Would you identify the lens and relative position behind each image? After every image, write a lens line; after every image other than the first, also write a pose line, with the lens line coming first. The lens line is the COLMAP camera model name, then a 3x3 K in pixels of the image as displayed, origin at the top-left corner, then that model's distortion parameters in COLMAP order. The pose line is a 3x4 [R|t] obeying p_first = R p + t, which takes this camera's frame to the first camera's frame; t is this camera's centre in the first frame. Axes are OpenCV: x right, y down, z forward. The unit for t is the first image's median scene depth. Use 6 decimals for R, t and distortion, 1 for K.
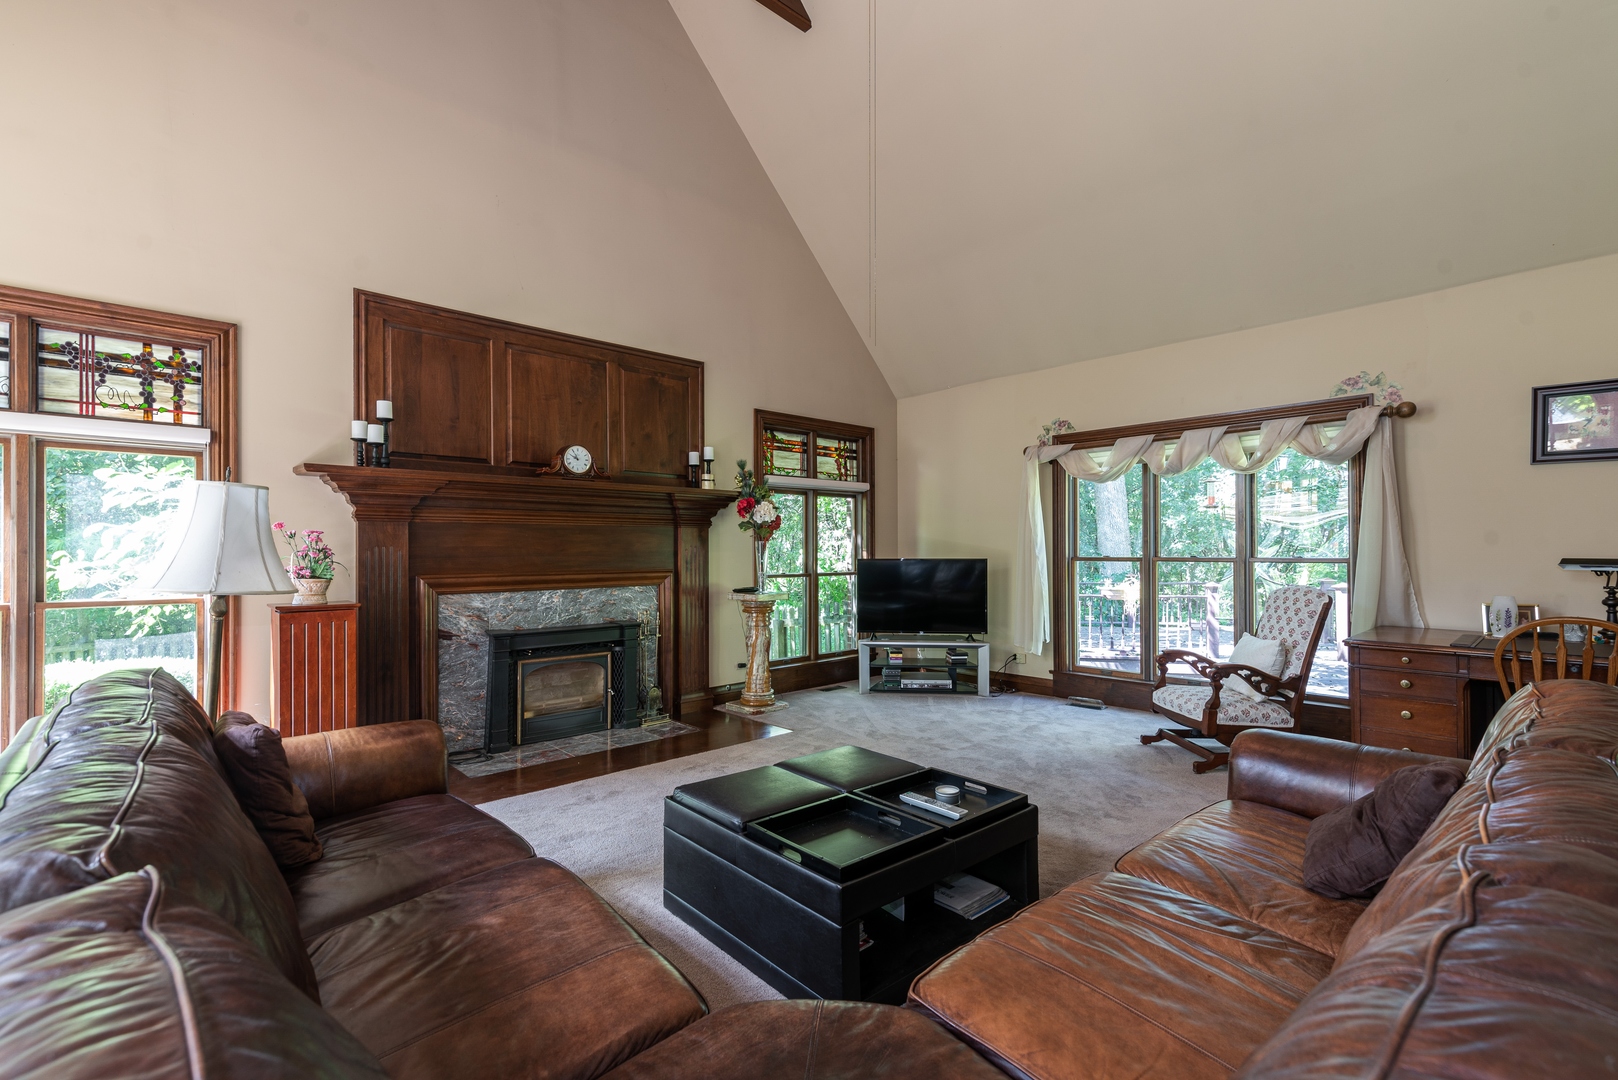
lens RADIAL K [[750.9, 0, 814.0], [0, 750.9, 545.8], [0, 0, 1]] dist [0.019670, -0.004238]
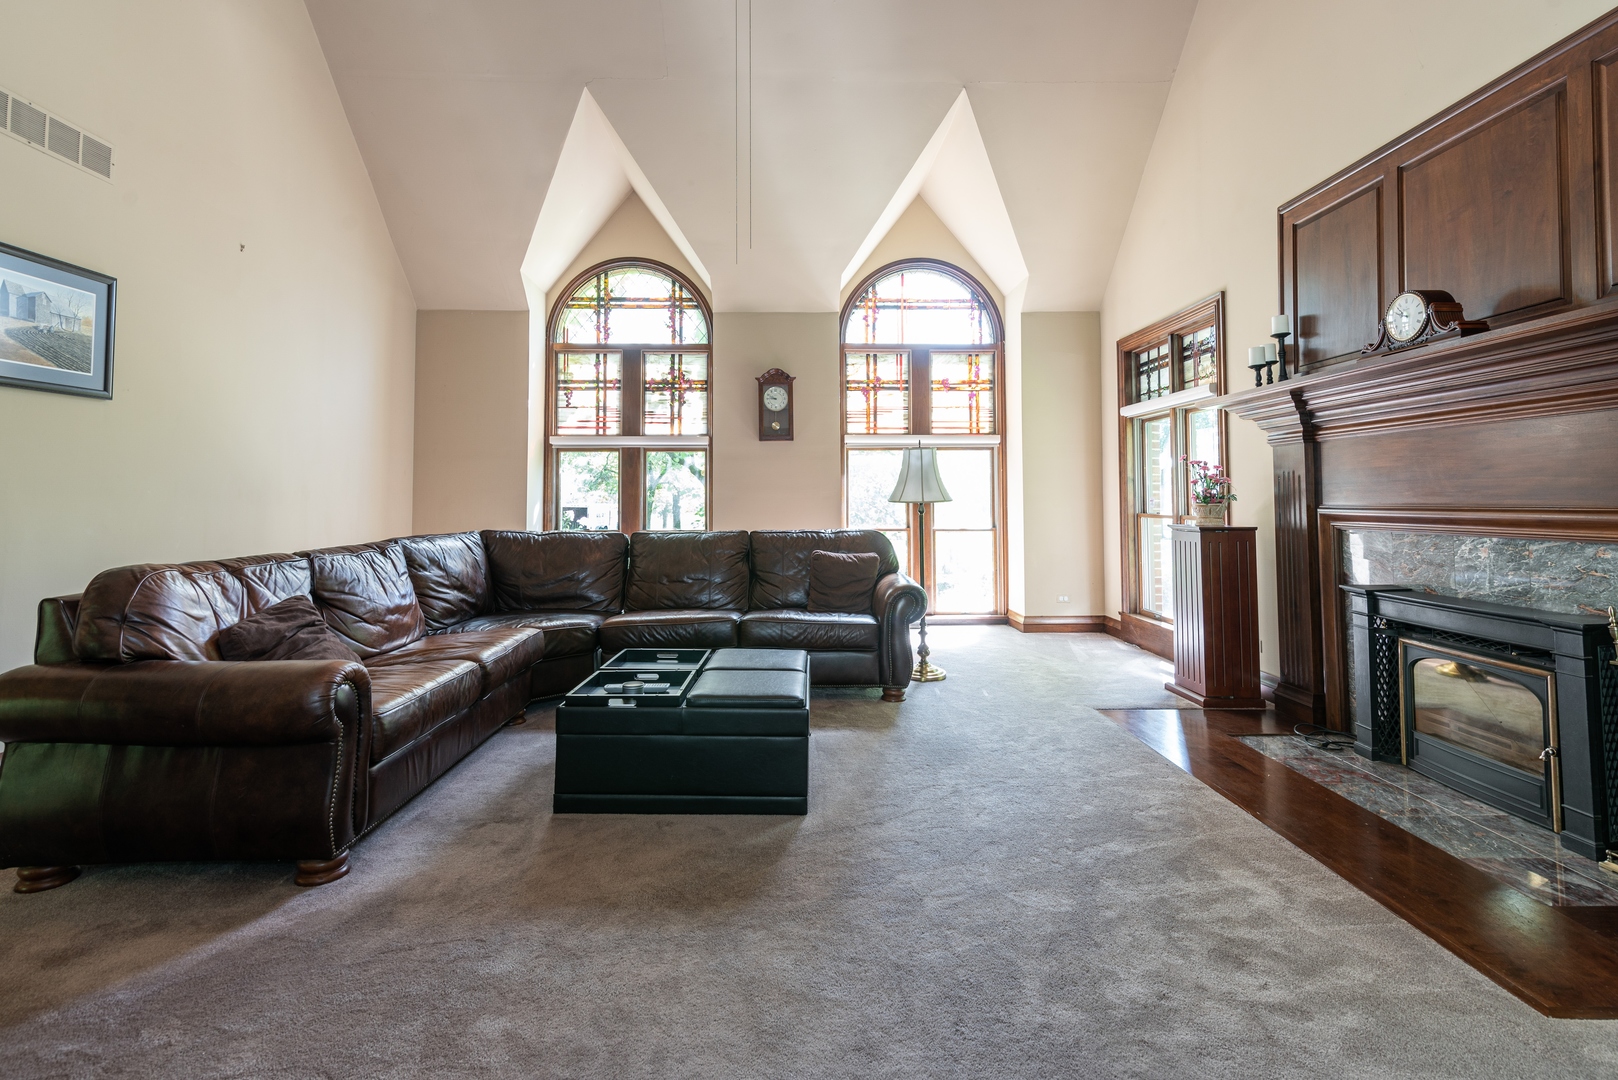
lens RADIAL K [[750.9, 0, 785.6], [0, 750.9, 470.0], [0, 0, 1]] dist [0.019670, -0.004238]
pose [[-0.690298, -0.023898, -0.723130, 0.456098], [0.008470, 0.999119, -0.041104, 0.027832], [0.723476, -0.034499, -0.689487, 1.042563]]
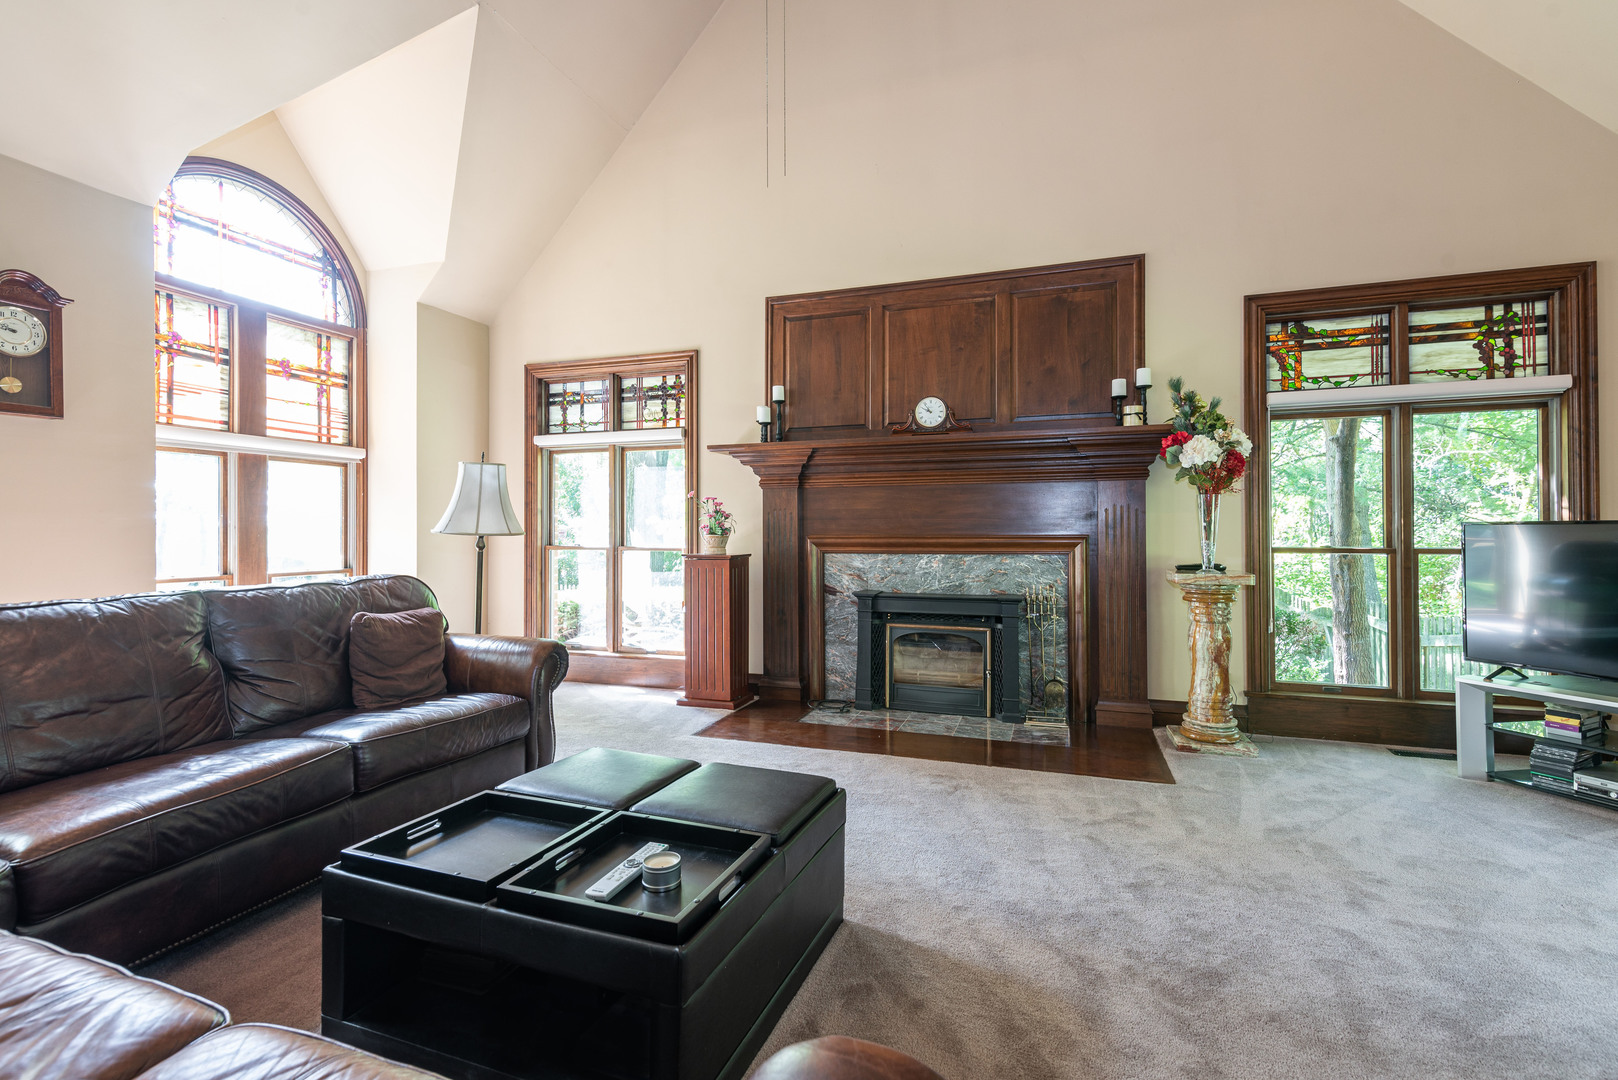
lens RADIAL K [[750.9, 0, 806.7], [0, 750.9, 526.2], [0, 0, 1]] dist [0.019670, -0.004238]
pose [[0.448665, -0.003268, -0.893694, 0.432779], [0.004166, 0.999990, -0.001565, 0.024996], [0.893691, -0.003021, 0.448674, 0.447809]]
